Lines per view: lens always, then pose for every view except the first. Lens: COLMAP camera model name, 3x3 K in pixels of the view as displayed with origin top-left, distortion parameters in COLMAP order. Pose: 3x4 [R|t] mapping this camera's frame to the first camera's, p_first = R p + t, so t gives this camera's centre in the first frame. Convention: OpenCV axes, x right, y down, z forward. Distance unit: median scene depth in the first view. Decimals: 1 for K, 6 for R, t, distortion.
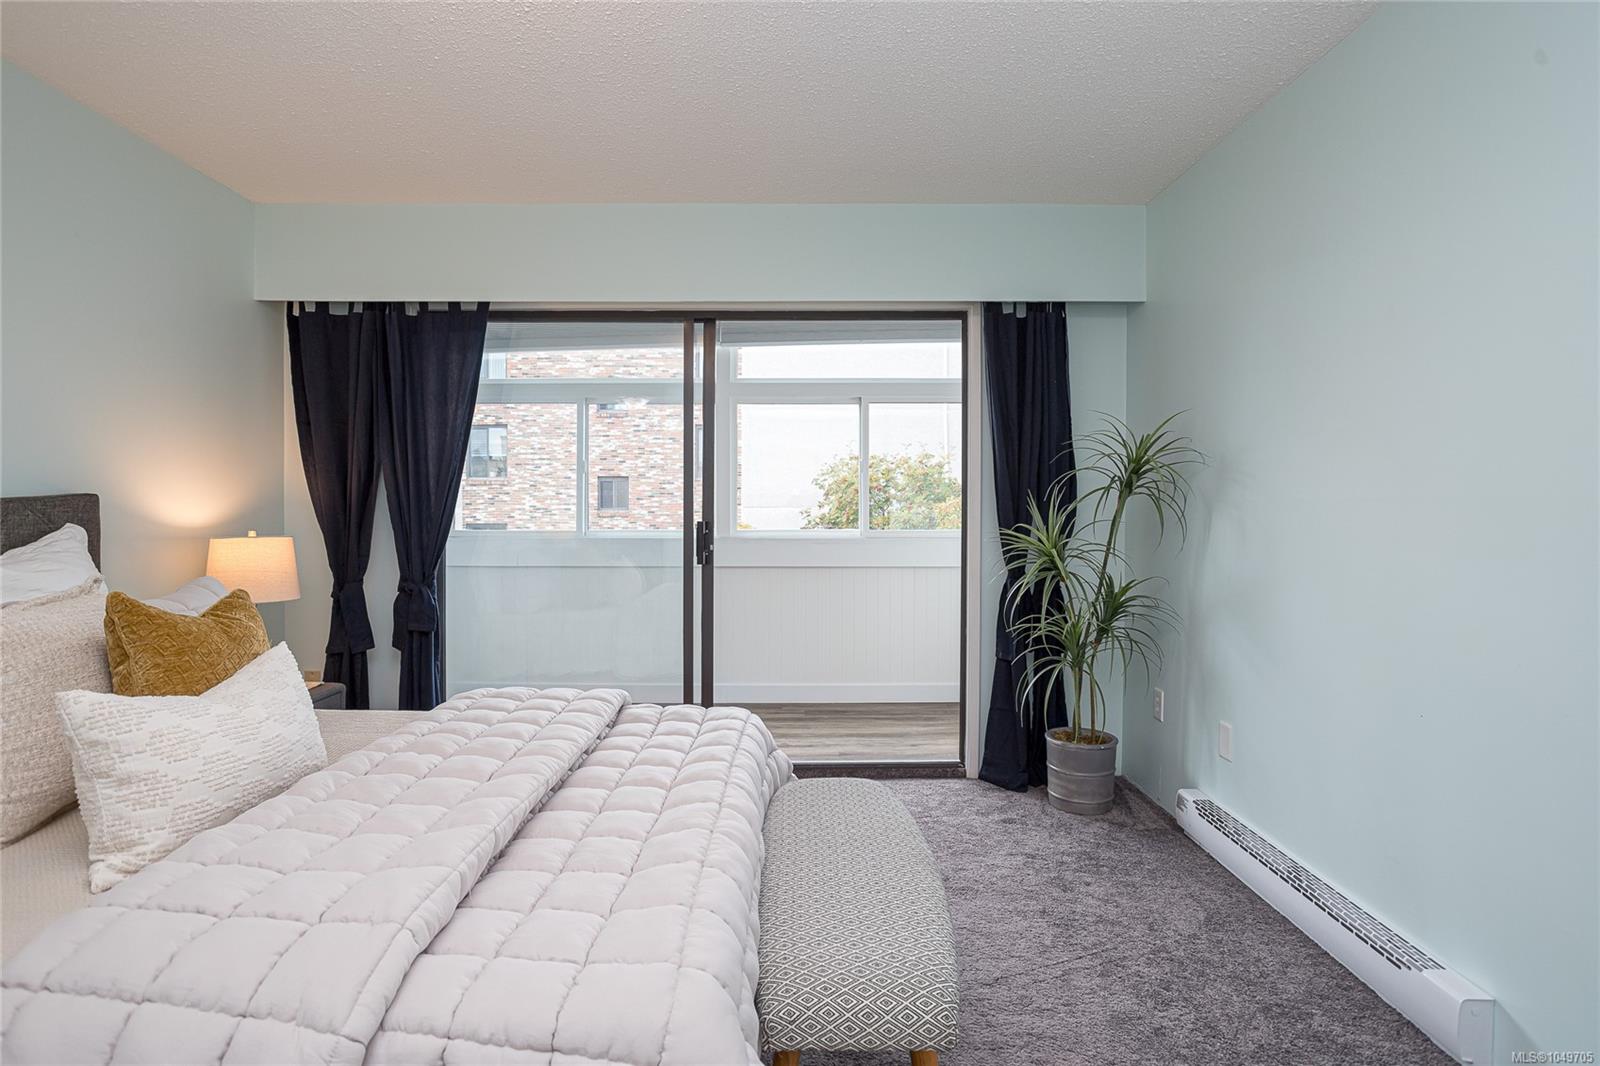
lens RADIAL K [[829.4, 0, 800.0], [0, 829.4, 533.0], [0, 0, 1]] dist [-0.036153, 0.002337]
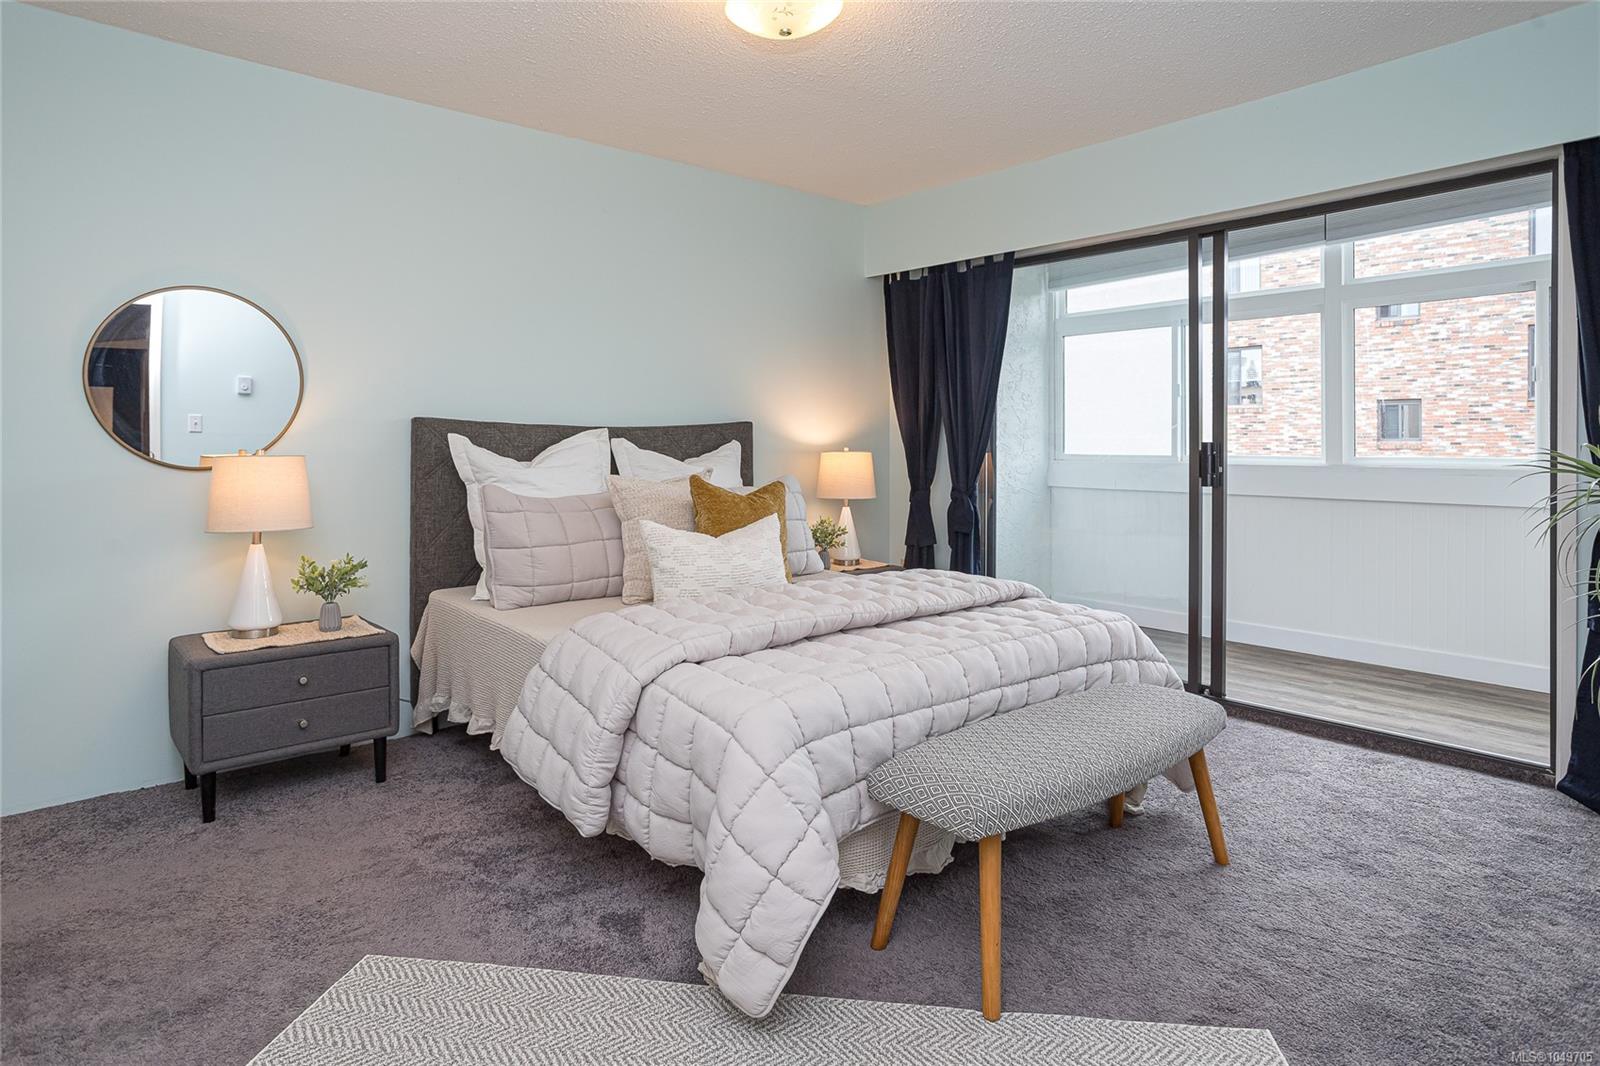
lens RADIAL K [[894.1, 0, 802.6], [0, 894.1, 488.8], [0, 0, 1]] dist [-0.003988, 0.000988]
pose [[0.645742, 0.041227, -0.762442, 0.382757], [-0.023279, 0.999140, 0.034310, 0.014965], [0.763201, -0.004407, 0.646147, -0.036286]]
